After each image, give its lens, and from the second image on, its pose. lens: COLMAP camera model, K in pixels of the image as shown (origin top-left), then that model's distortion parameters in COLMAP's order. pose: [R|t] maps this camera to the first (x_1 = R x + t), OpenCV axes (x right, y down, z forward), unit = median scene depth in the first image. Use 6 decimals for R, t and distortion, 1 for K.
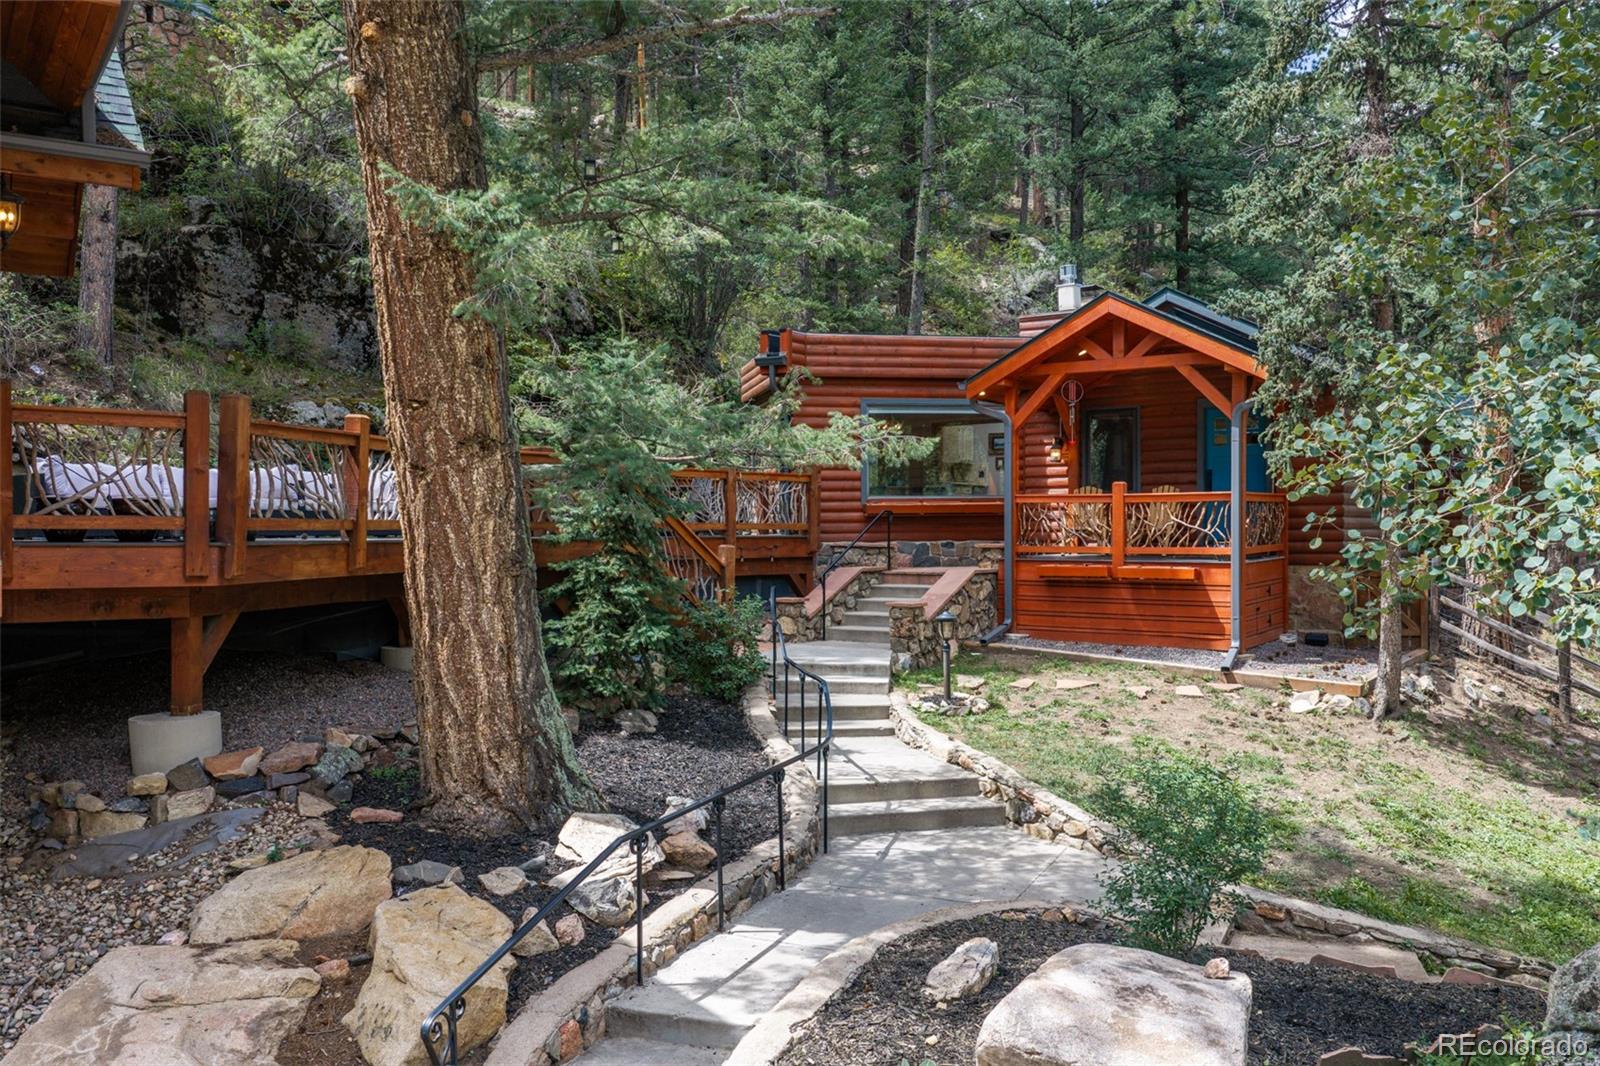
lens RADIAL K [[1325.4, 0, 800.0], [0, 1325.4, 533.0], [0, 0, 1]] dist [0.030665, -0.067863]
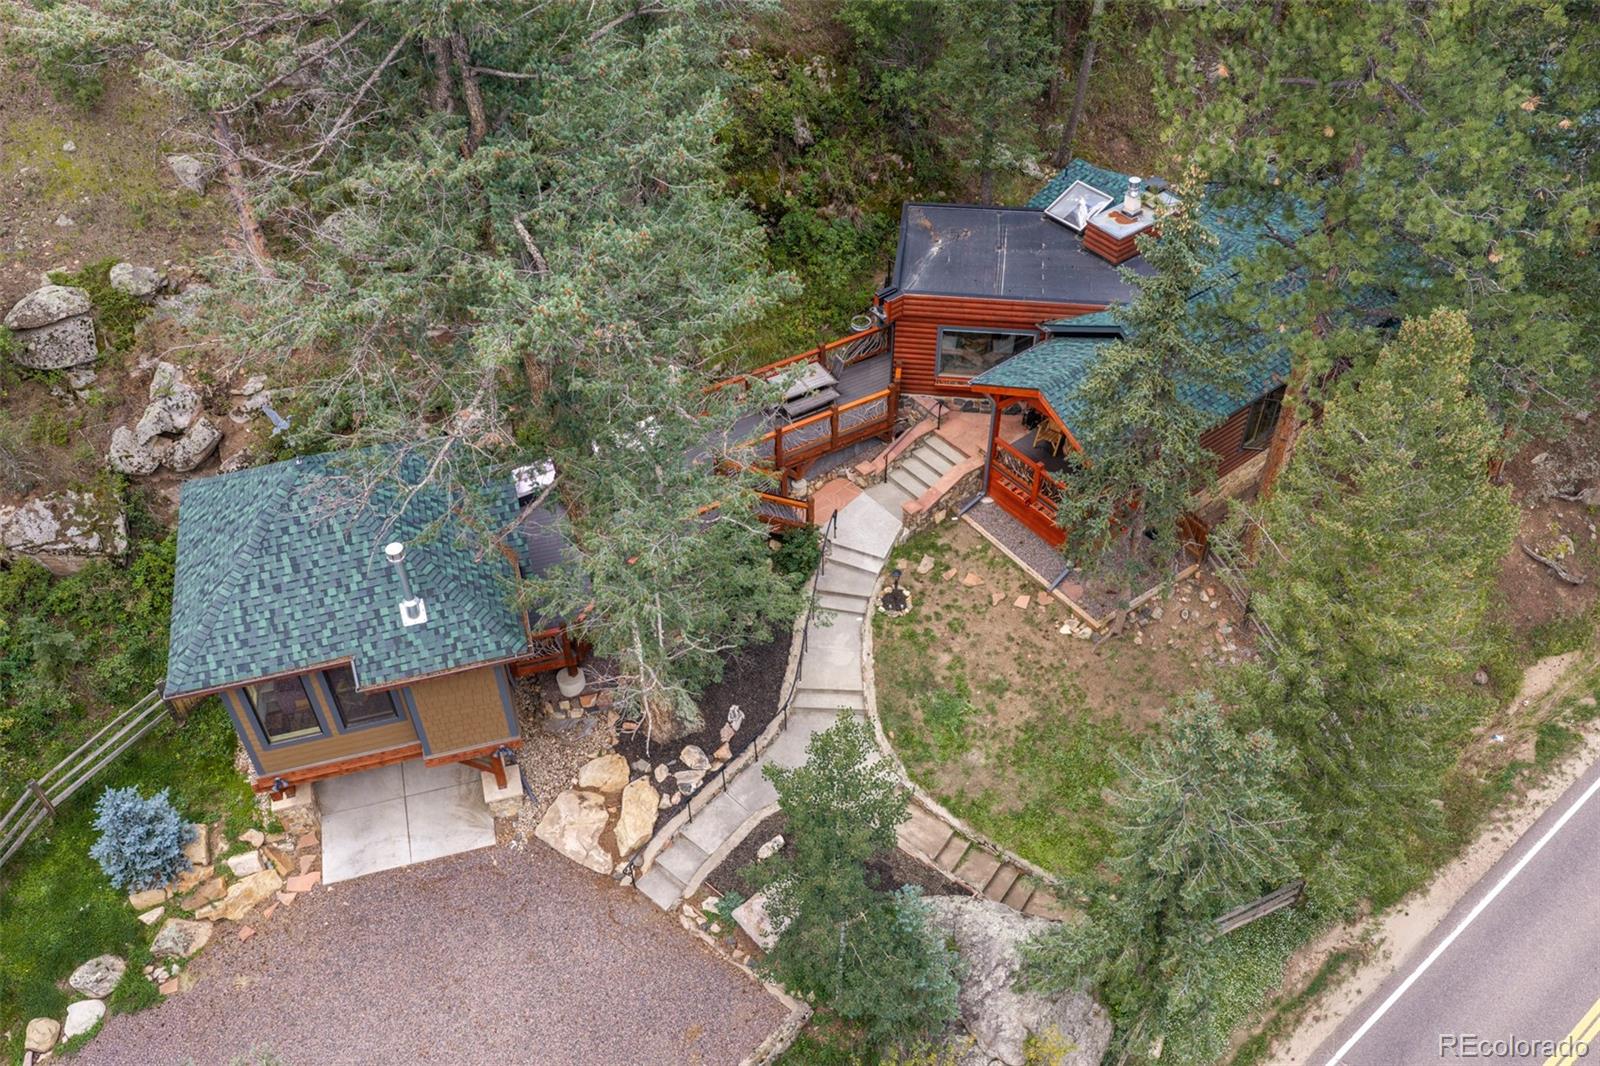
lens RADIAL K [[1325.4, 0, 800.0], [0, 1325.4, 533.0], [0, 0, 1]] dist [0.030665, -0.067863]
pose [[0.948761, 0.220142, -0.226694, 0.377030], [-0.001837, 0.721230, 0.692693, -1.277294], [0.315989, -0.656784, 0.684679, -0.411333]]
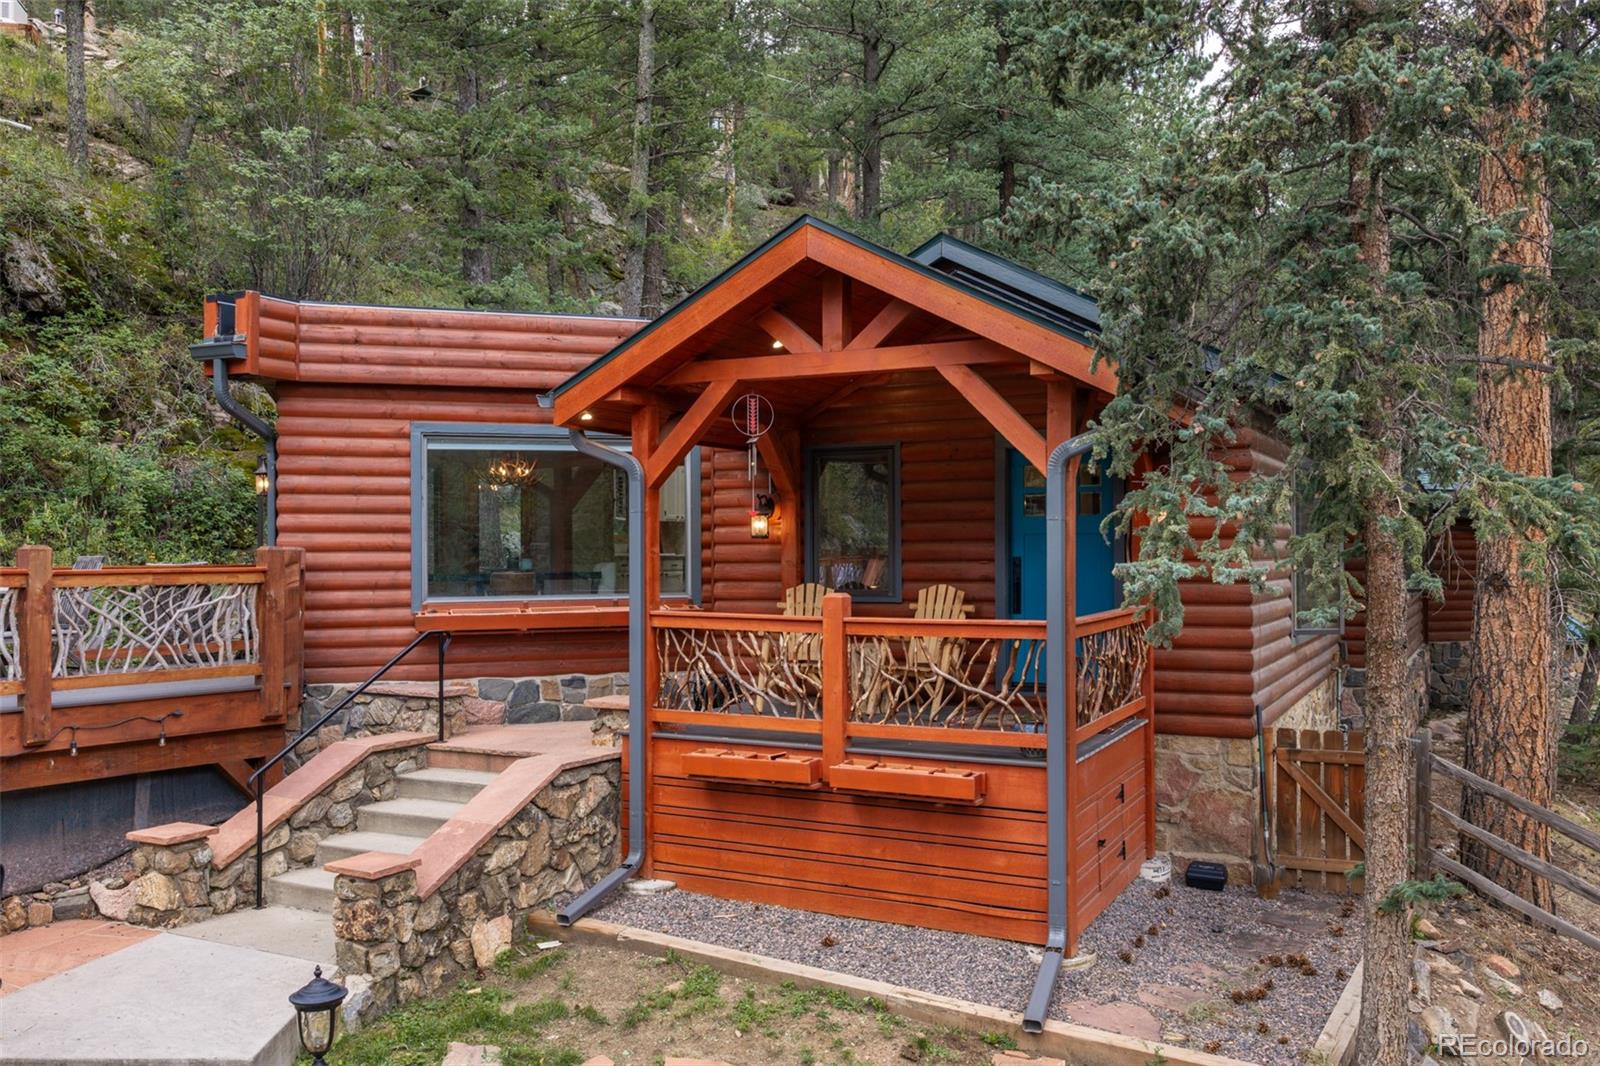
lens RADIAL K [[1325.4, 0, 800.0], [0, 1325.4, 533.0], [0, 0, 1]] dist [0.030665, -0.067863]
pose [[0.994092, 0.002575, 0.108508, 0.179976], [-0.000604, 0.999834, -0.018195, -0.054974], [-0.108537, 0.018022, 0.993929, 0.520903]]
